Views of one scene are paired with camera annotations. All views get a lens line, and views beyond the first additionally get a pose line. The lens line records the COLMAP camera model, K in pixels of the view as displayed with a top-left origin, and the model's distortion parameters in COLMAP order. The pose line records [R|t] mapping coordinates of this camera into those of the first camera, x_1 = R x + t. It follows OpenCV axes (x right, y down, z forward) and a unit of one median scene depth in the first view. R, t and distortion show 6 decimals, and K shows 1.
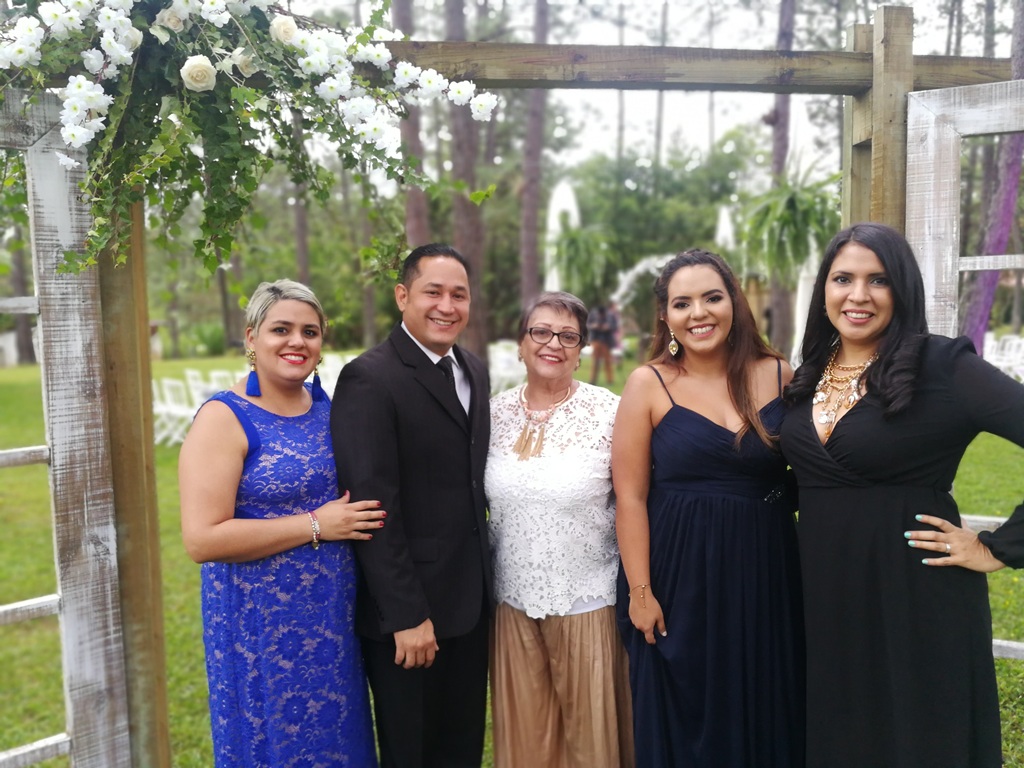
lens RADIAL K [[814.5, 0, 512.0], [0, 814.5, 384.0], [0, 0, 1]] dist [0.000060, -0.014254]
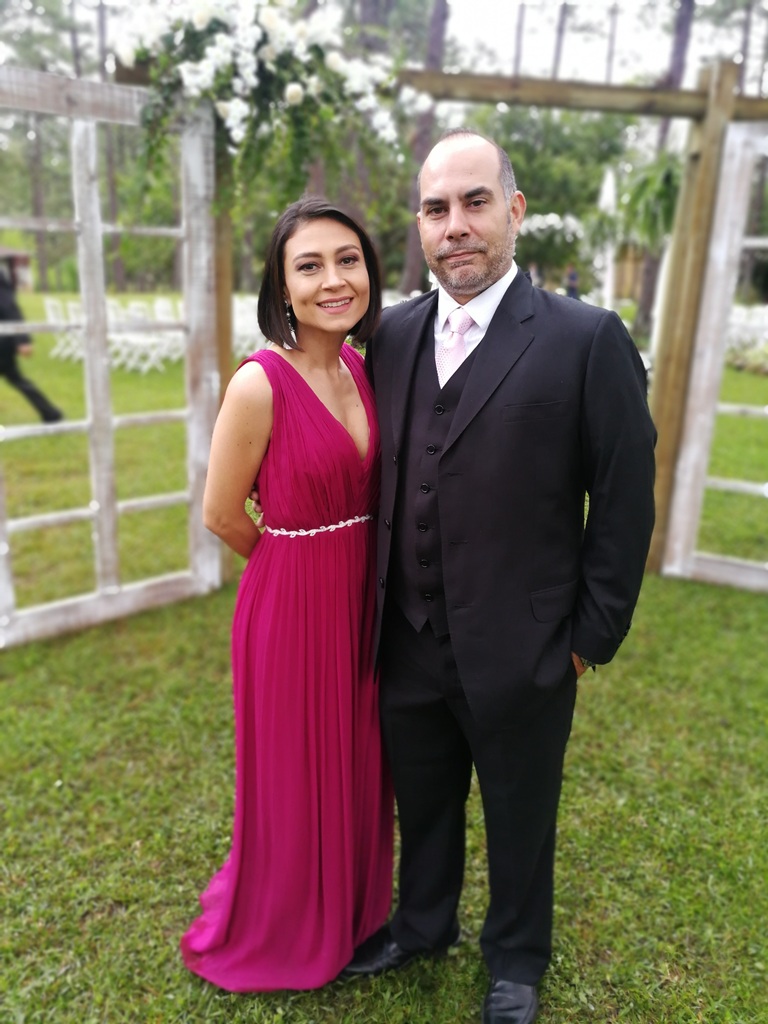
lens RADIAL K [[814.5, 0, 384.0], [0, 814.5, 512.0], [0, 0, 1]] dist [0.000060, -0.014254]
pose [[0.998176, 0.056715, 0.020688, -0.157221], [-0.059743, 0.977272, 0.203398, 0.088162], [-0.008682, -0.204263, 0.978878, -0.682522]]
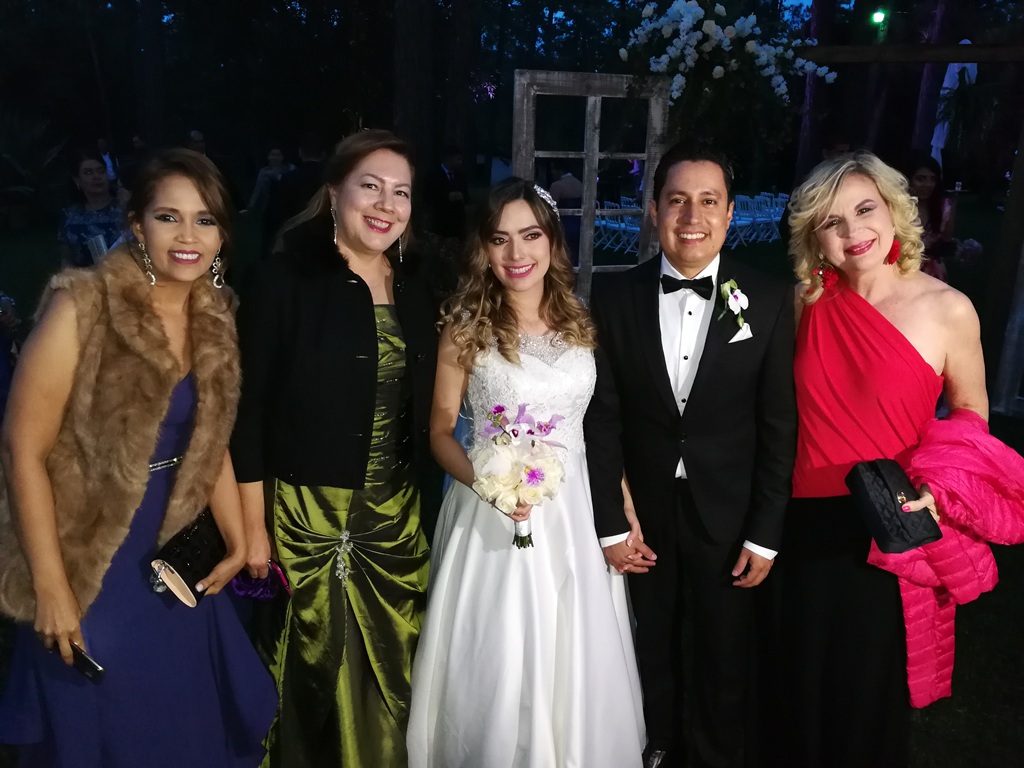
lens RADIAL K [[803.6, 0, 512.5], [0, 803.6, 380.0], [0, 0, 1]] dist [0.030653, -0.041741]
pose [[0.896351, 0.158086, -0.414201, 0.238515], [-0.078580, 0.976124, 0.202502, 0.113640], [0.436325, -0.148965, 0.887372, -1.573717]]
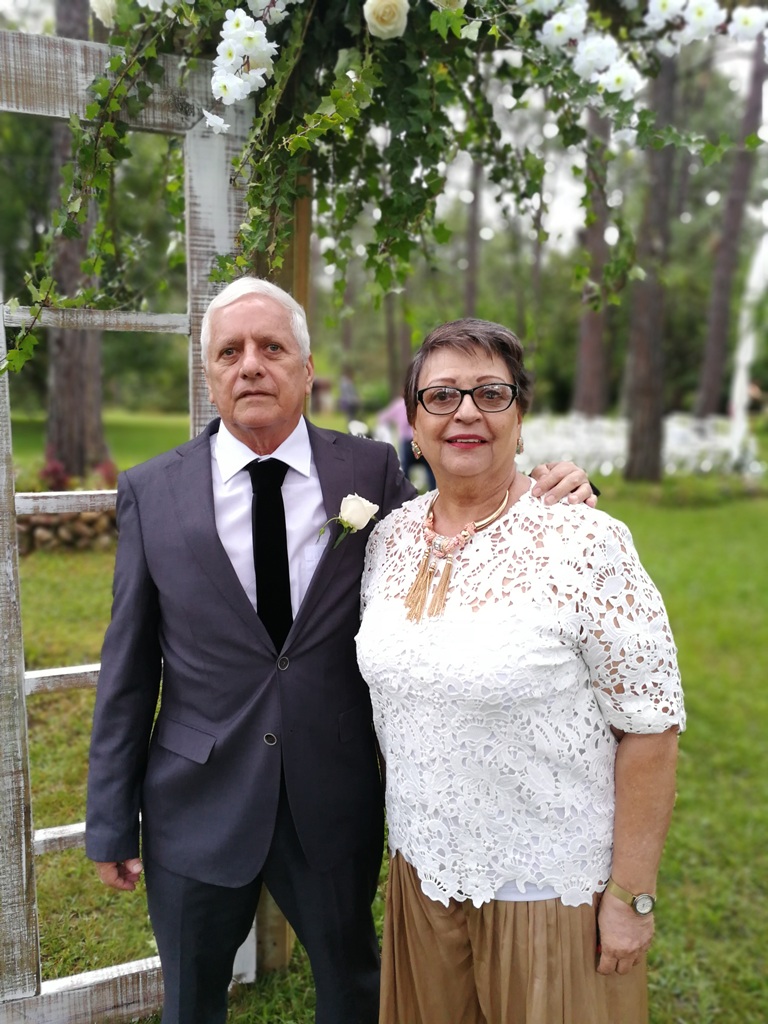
lens RADIAL K [[808.5, 0, 384.0], [0, 808.5, 512.0], [0, 0, 1]] dist [-0.001796, 0.000619]
pose [[0.939384, 0.096220, -0.329089, -0.083528], [-0.071415, 0.993673, 0.086679, 0.009417], [0.335347, -0.057923, 0.940312, 0.233095]]
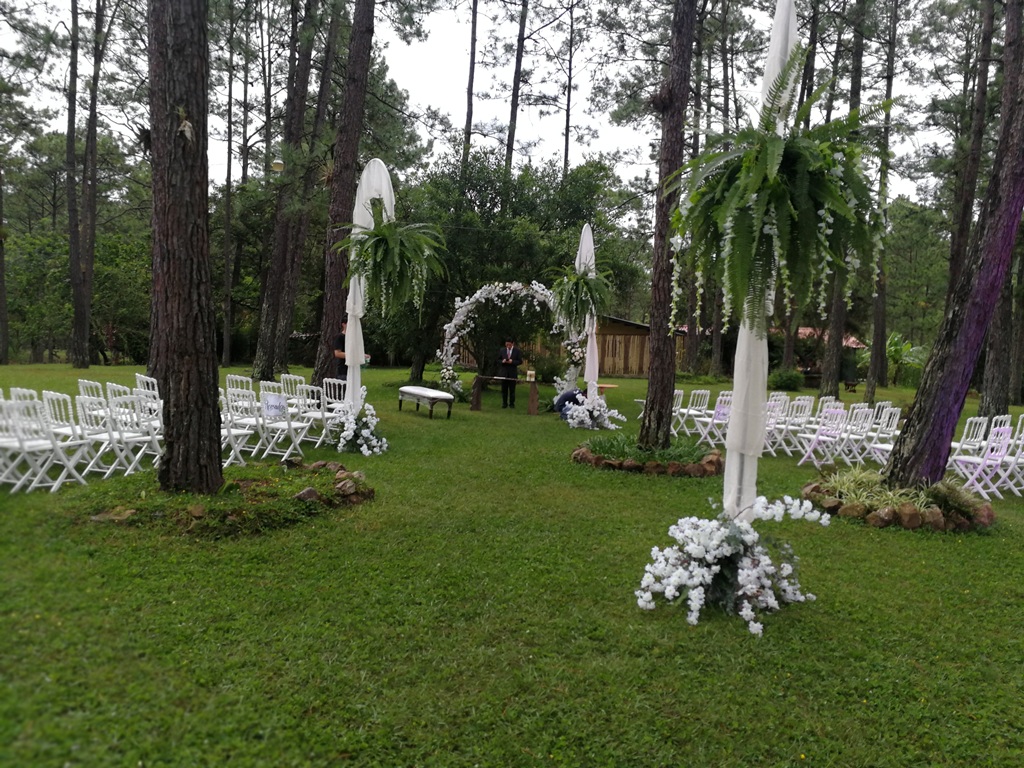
lens RADIAL K [[787.2, 0, 512.0], [0, 787.2, 384.0], [0, 0, 1]] dist [0.047986, -0.086681]
pose [[0.978780, 0.059200, 0.196175, 0.337878], [-0.052953, 0.997913, -0.036943, -0.212203], [-0.197952, 0.025771, 0.979873, 1.923299]]
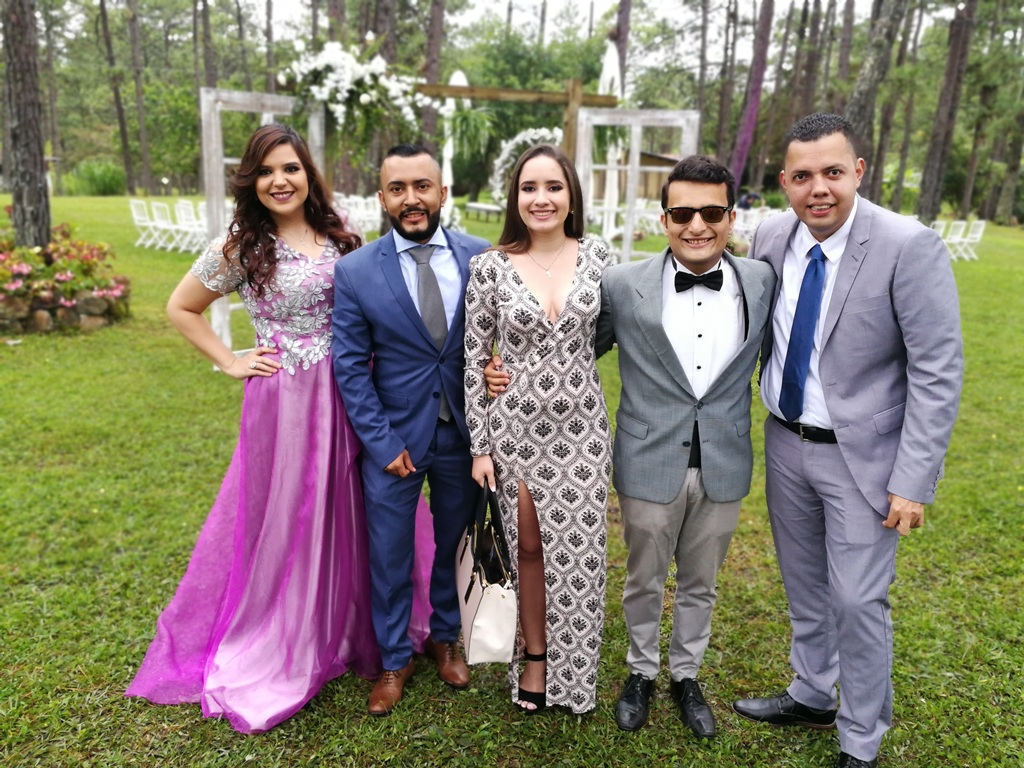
lens RADIAL K [[819.1, 0, 512.0], [0, 819.1, 384.0], [0, 0, 1]] dist [0.002552, -0.016057]
pose [[0.989102, 0.023042, 0.145419, -0.204221], [-0.046825, 0.985627, 0.162319, 0.191739], [-0.139588, -0.167360, 0.975964, -2.338394]]
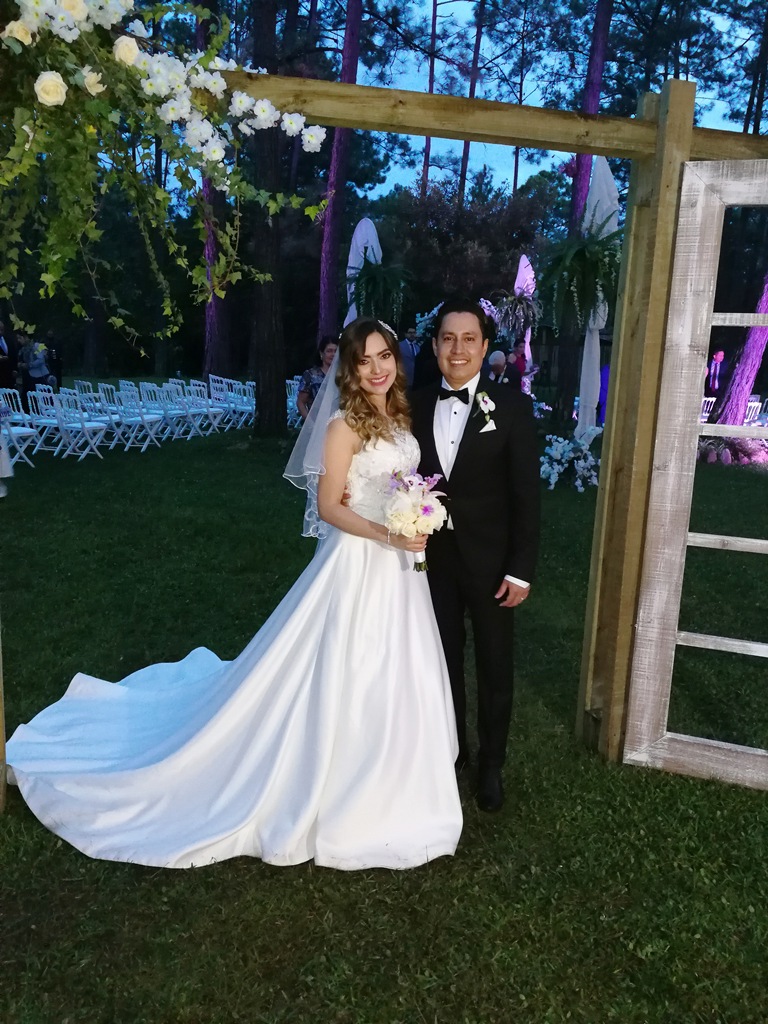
lens RADIAL K [[808.5, 0, 384.0], [0, 808.5, 512.0], [0, 0, 1]] dist [-0.001796, 0.000619]
pose [[0.993606, 0.041987, 0.104805, -0.030086], [-0.053085, 0.993006, 0.105456, 0.032855], [-0.099644, -0.110345, 0.988886, -0.138300]]
